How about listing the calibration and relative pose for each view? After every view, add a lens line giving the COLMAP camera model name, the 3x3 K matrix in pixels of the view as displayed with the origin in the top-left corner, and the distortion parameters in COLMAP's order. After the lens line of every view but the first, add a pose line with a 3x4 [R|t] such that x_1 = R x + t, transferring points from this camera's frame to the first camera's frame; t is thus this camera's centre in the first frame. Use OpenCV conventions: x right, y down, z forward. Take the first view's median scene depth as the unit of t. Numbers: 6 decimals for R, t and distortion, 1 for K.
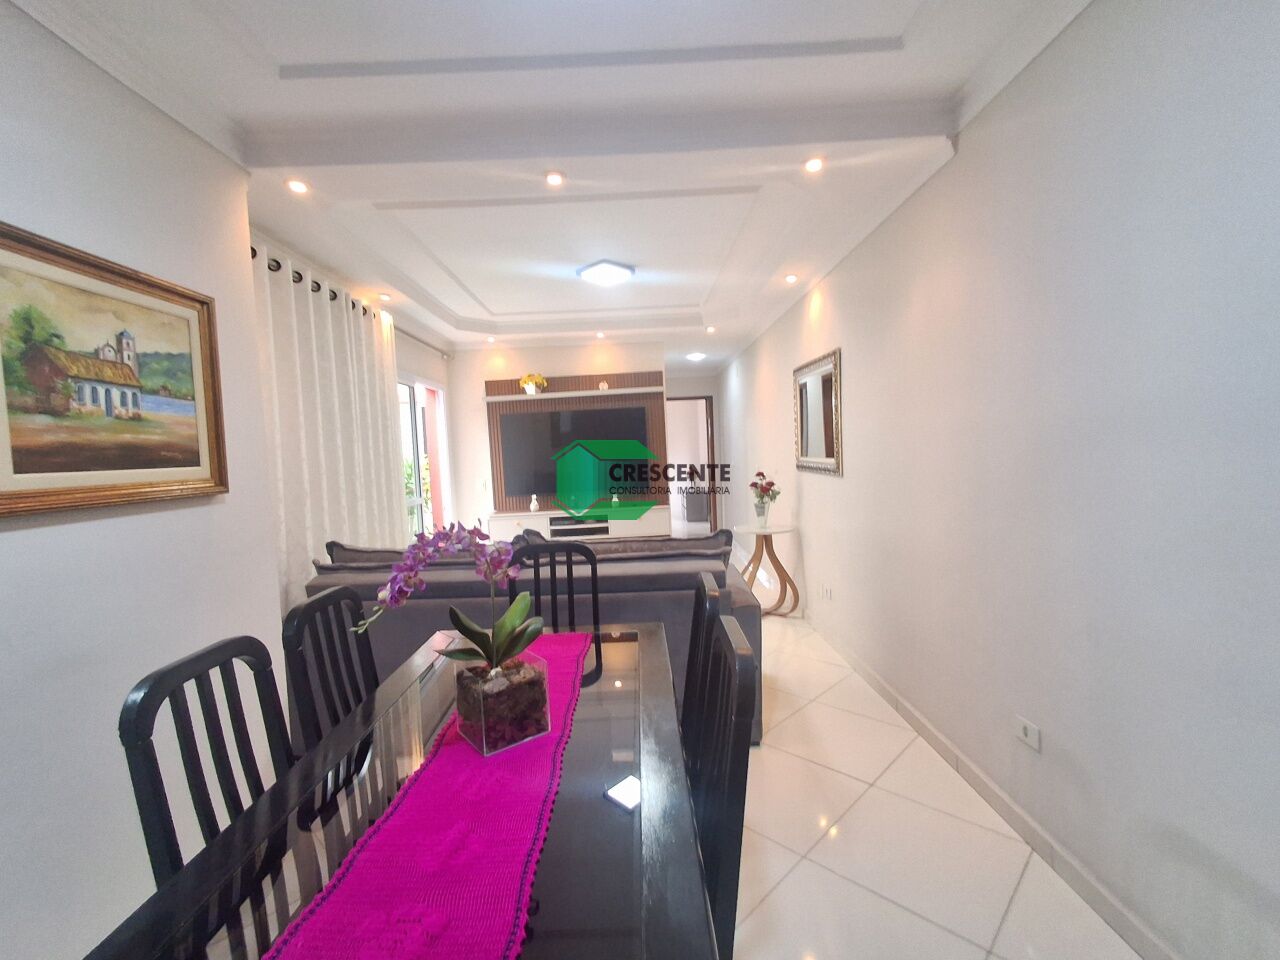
lens RADIAL K [[581.8, 0, 634.9], [0, 581.8, 486.0], [0, 0, 1]] dist [0.001020, -0.000844]
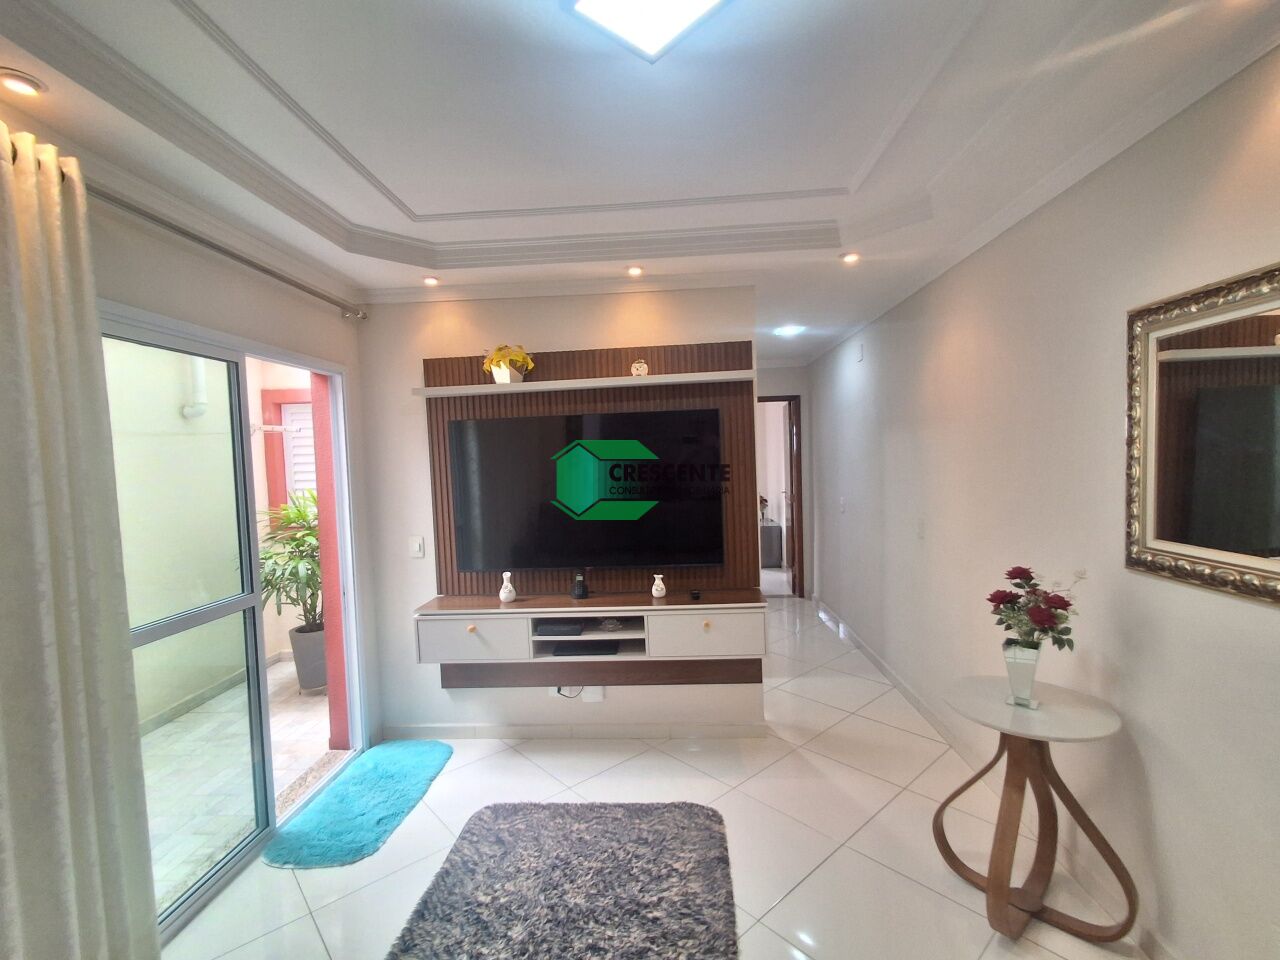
lens RADIAL K [[581.8, 0, 640.6], [0, 581.8, 479.6], [0, 0, 1]] dist [0.001020, -0.000844]
pose [[0.998236, 0.013025, -0.057921, -0.021255], [-0.014251, 0.999682, -0.020801, -0.060205], [0.057631, 0.021590, 0.998104, 0.474359]]
